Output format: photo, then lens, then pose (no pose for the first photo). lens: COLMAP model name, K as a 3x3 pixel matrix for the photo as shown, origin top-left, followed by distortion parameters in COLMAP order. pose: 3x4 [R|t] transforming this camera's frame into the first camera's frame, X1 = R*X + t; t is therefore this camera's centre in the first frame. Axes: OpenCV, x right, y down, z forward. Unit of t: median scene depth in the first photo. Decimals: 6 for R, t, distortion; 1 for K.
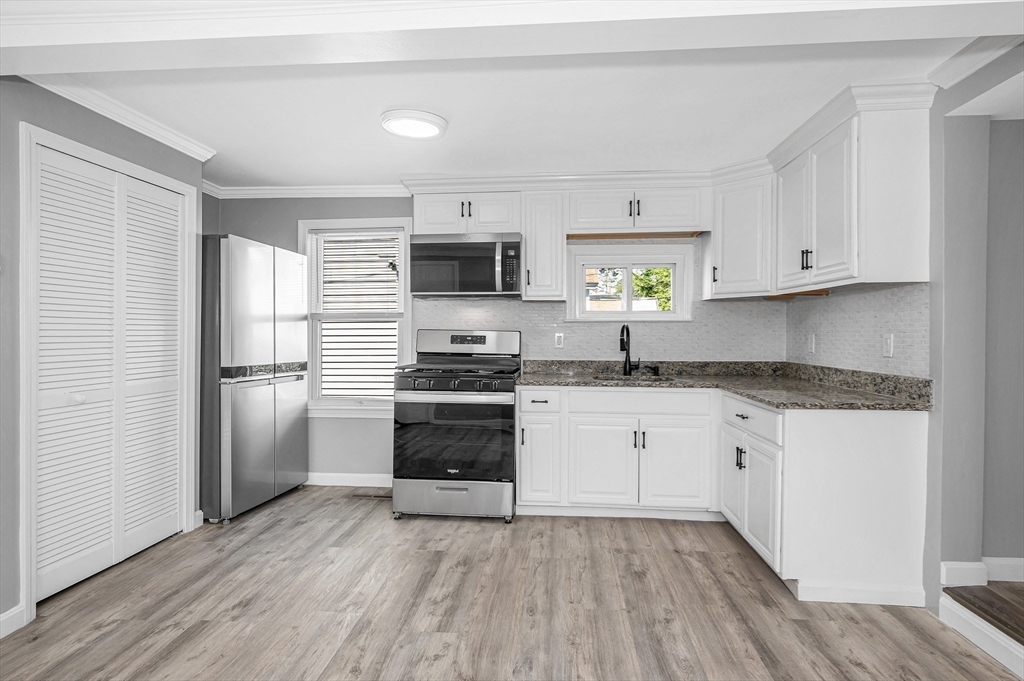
lens RADIAL K [[581.5, 0, 435.7], [0, 581.5, 335.9], [0, 0, 1]] dist [-0.000525, 0.000713]
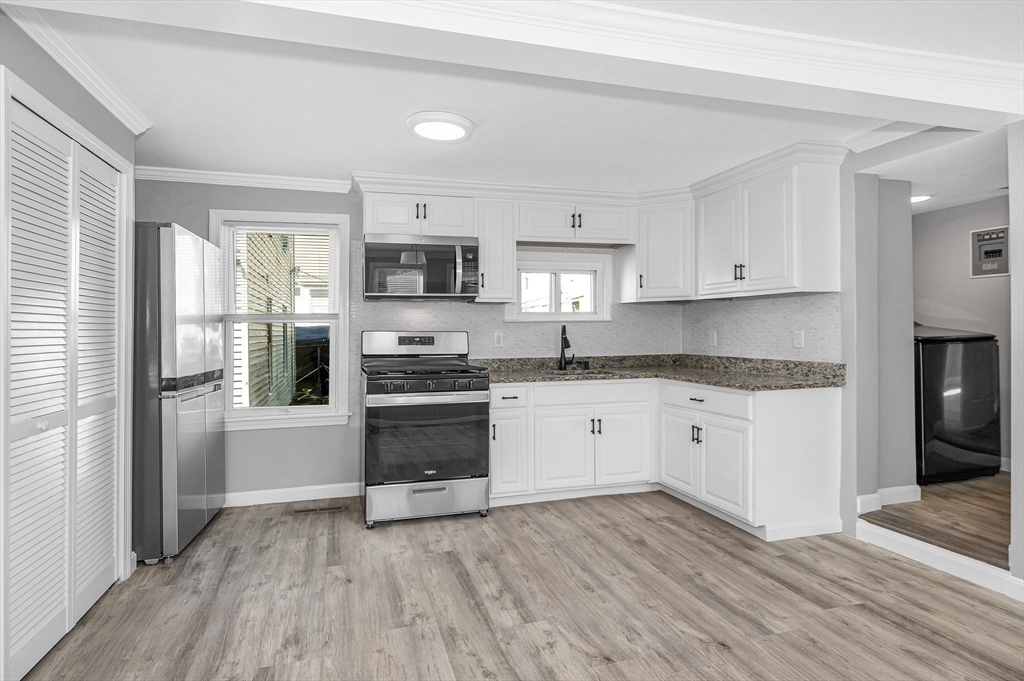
lens RADIAL K [[581.5, 0, 472.6], [0, 581.5, 332.1], [0, 0, 1]] dist [-0.000525, 0.000713]
pose [[0.924082, -0.013058, 0.381972, -0.302594], [0.015030, 0.999885, -0.002178, -0.005914], [-0.381899, 0.007753, 0.924172, 0.047131]]
